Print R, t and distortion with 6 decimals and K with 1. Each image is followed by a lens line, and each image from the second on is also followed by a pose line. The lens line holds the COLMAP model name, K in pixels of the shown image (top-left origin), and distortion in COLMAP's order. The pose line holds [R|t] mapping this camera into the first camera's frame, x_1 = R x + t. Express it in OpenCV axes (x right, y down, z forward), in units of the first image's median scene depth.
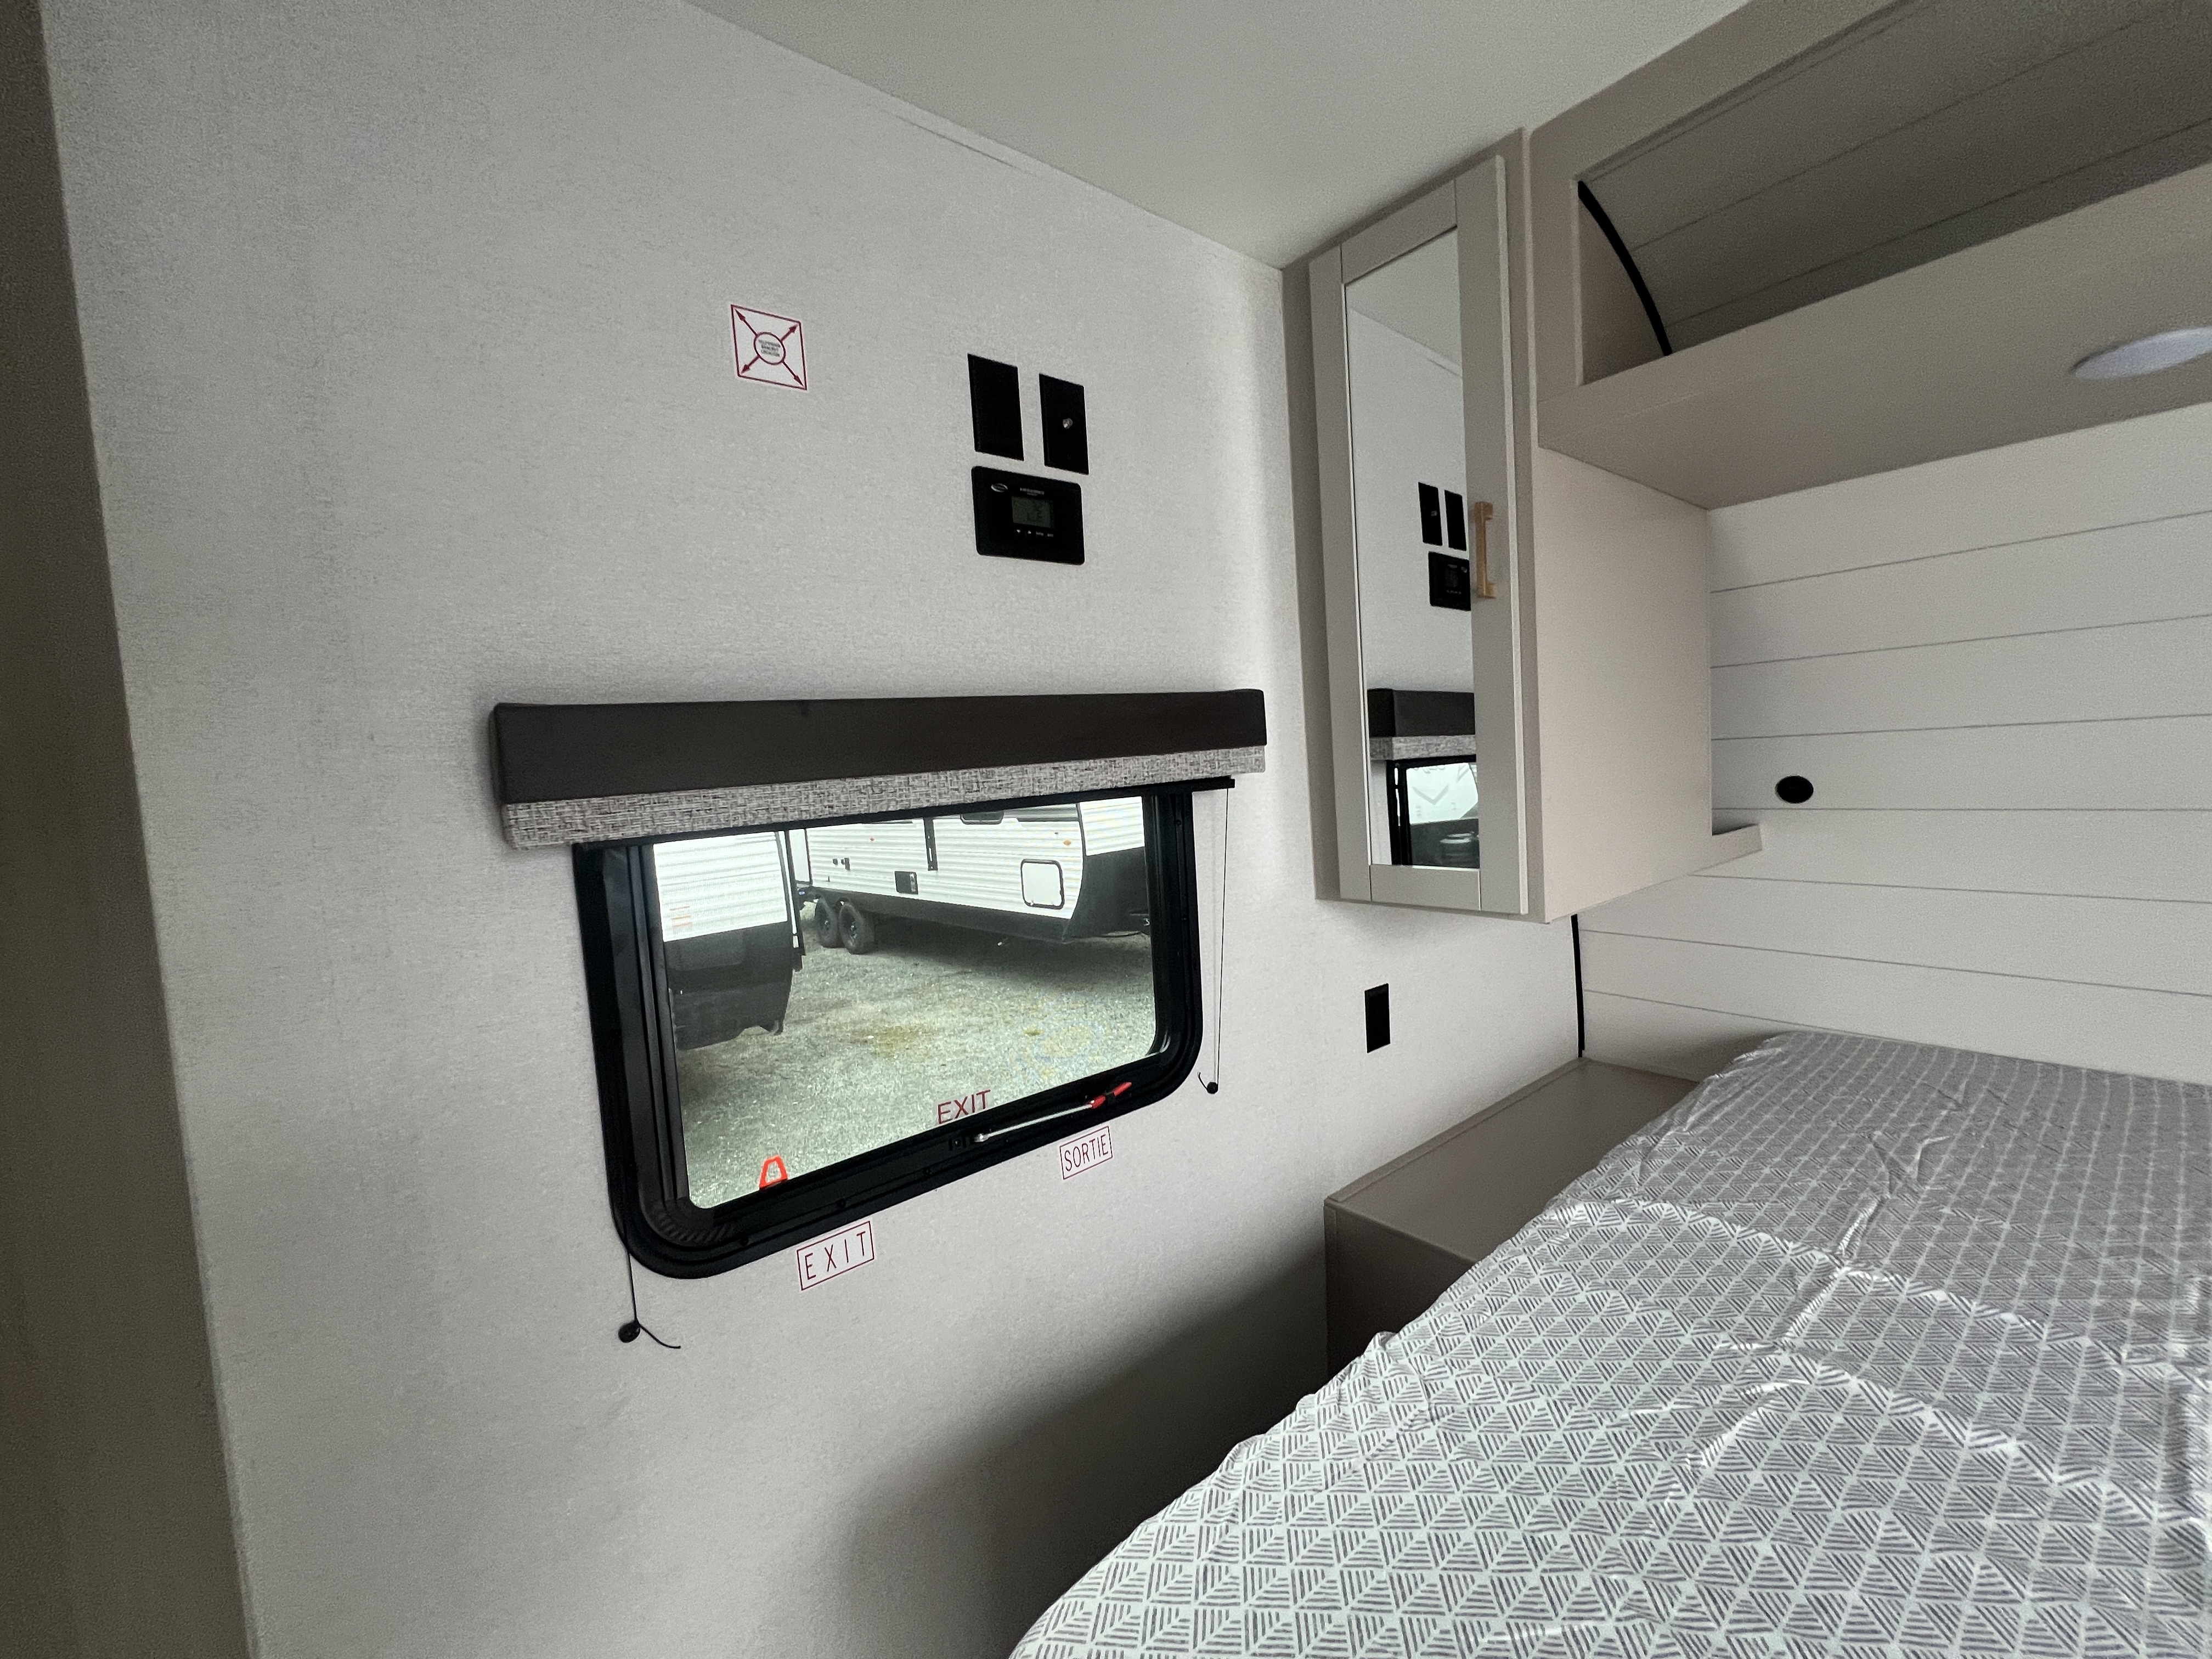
lens RADIAL K [[878.2, 0, 1102.1], [0, 878.2, 823.5], [0, 0, 1]] dist [-0.004561, -0.000224]
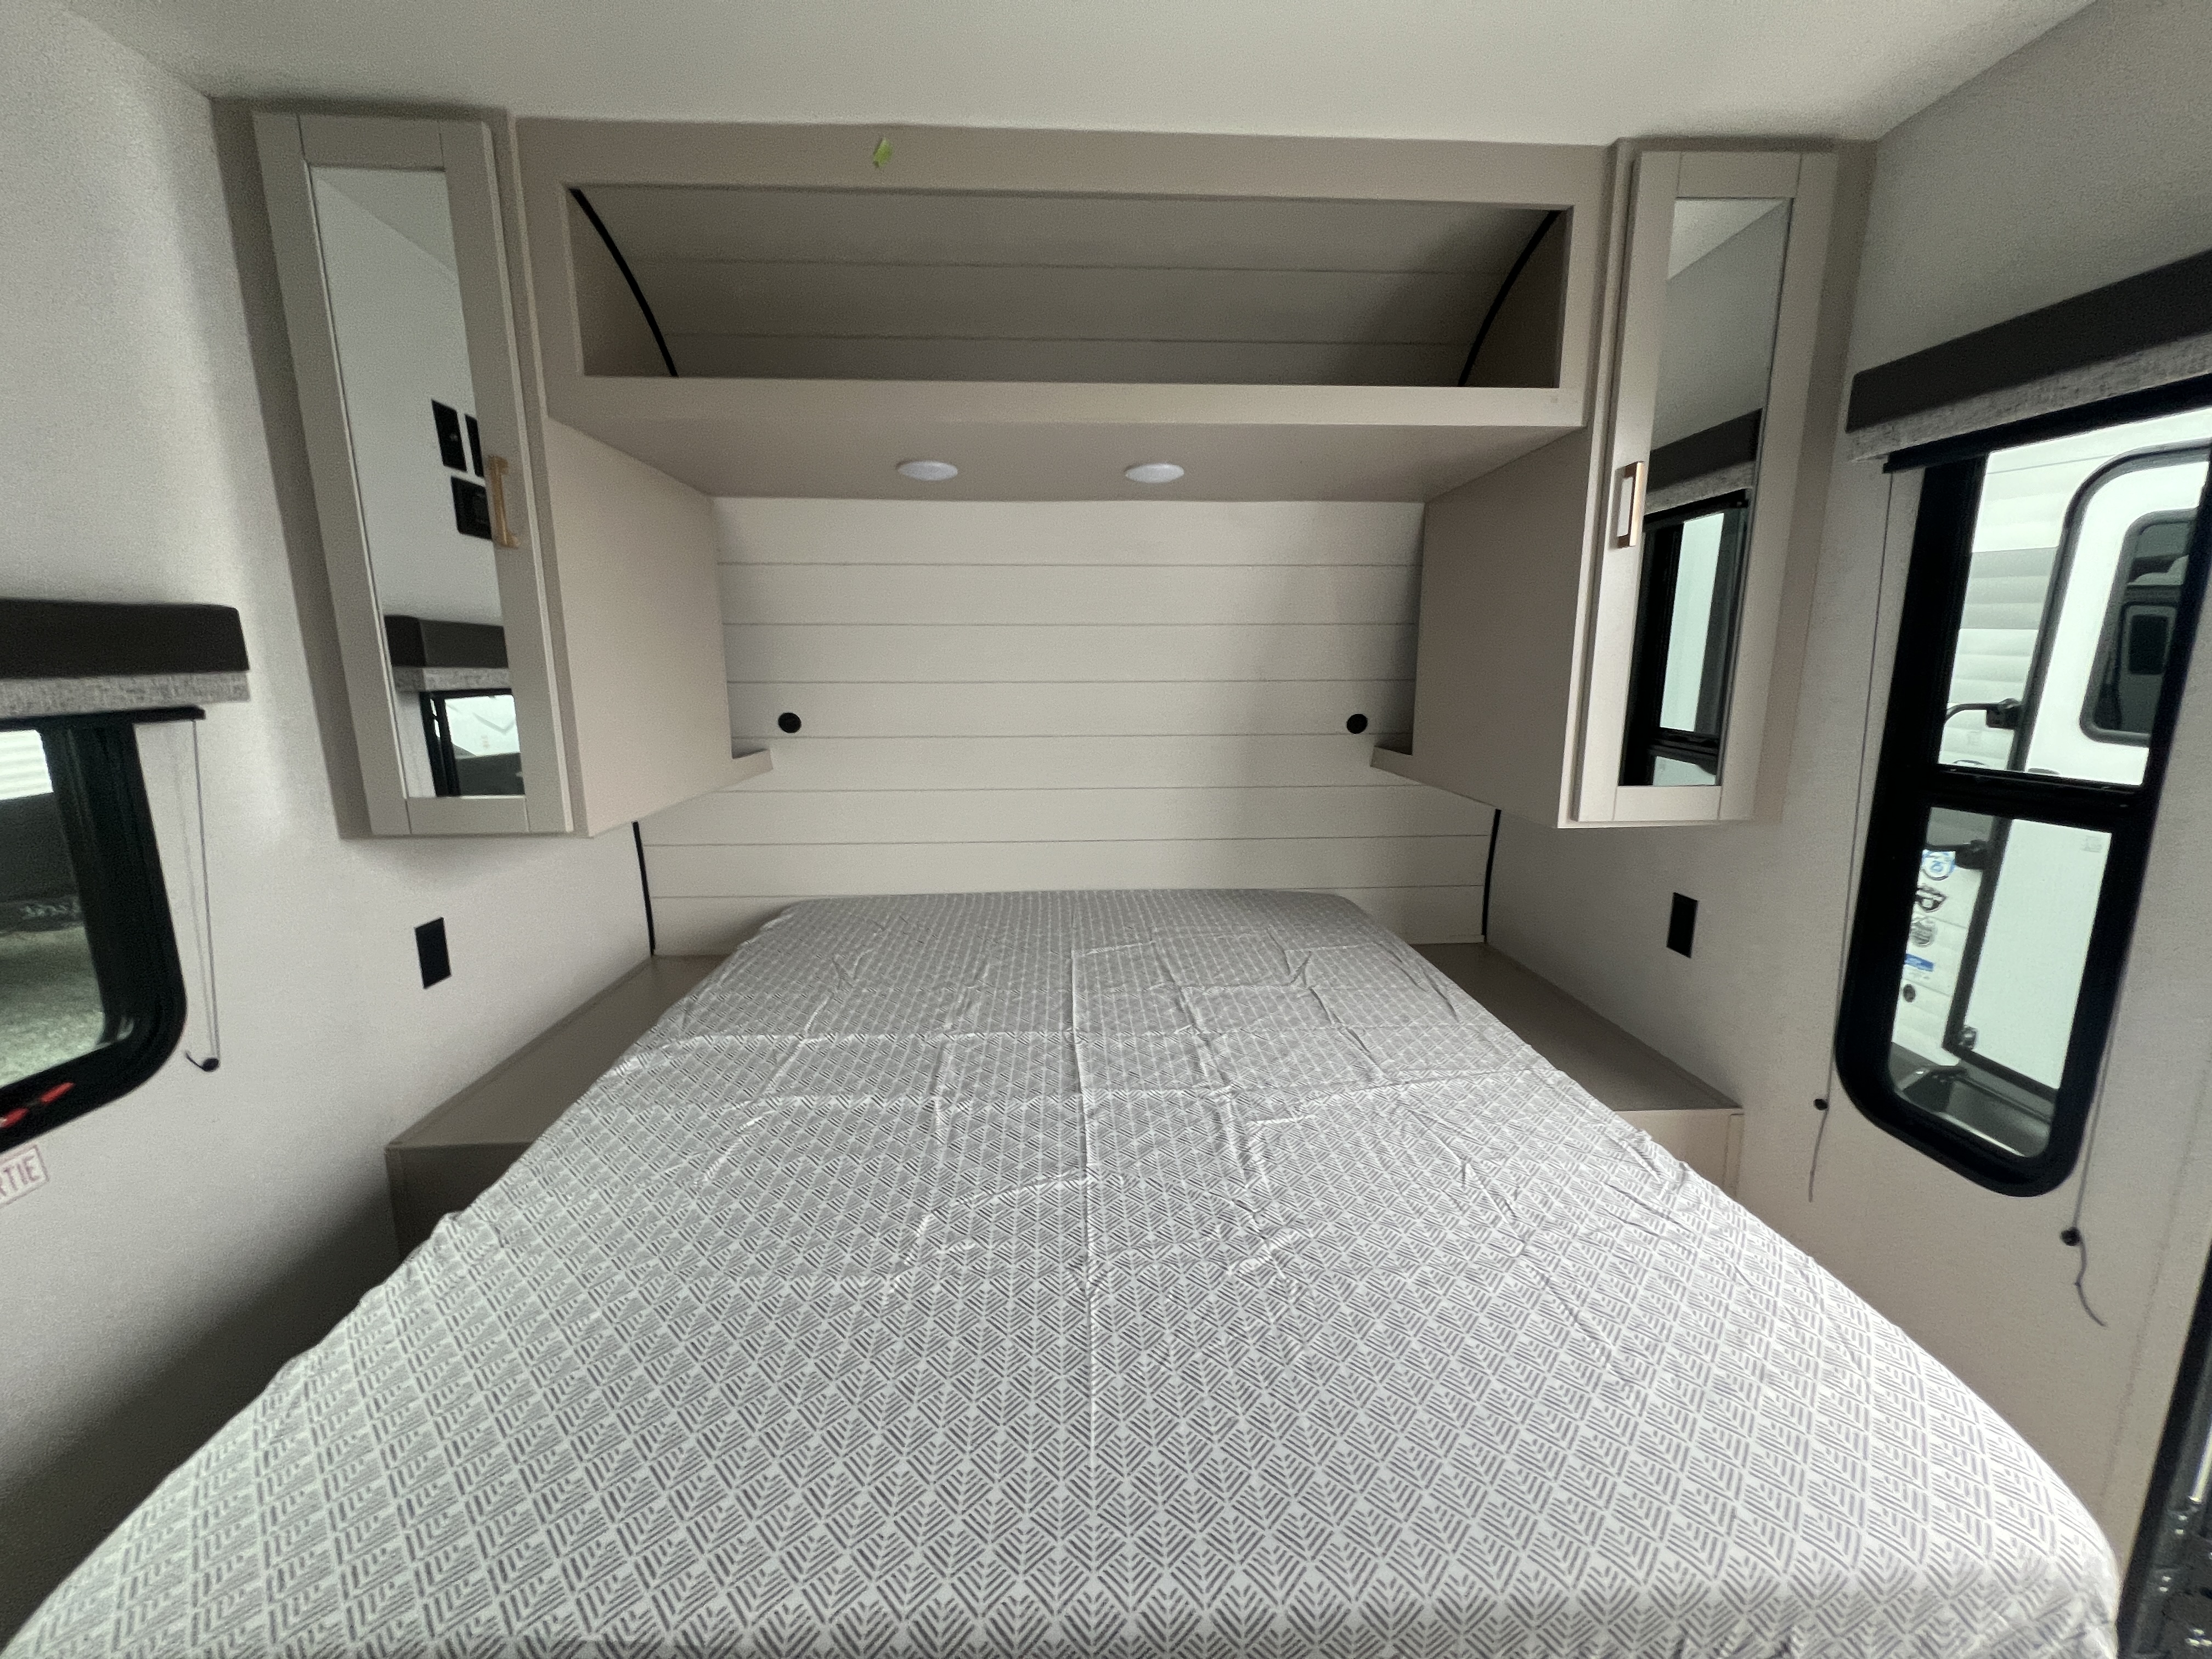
lens RADIAL K [[888.3, 0, 1106.0], [0, 888.3, 829.5], [0, 0, 1]] dist [-0.000250, 0.000273]
pose [[0.583101, -0.092439, 0.807123, -0.051678], [0.019751, 0.994825, 0.099668, -0.002519], [-0.812159, -0.042175, 0.581909, -0.253785]]
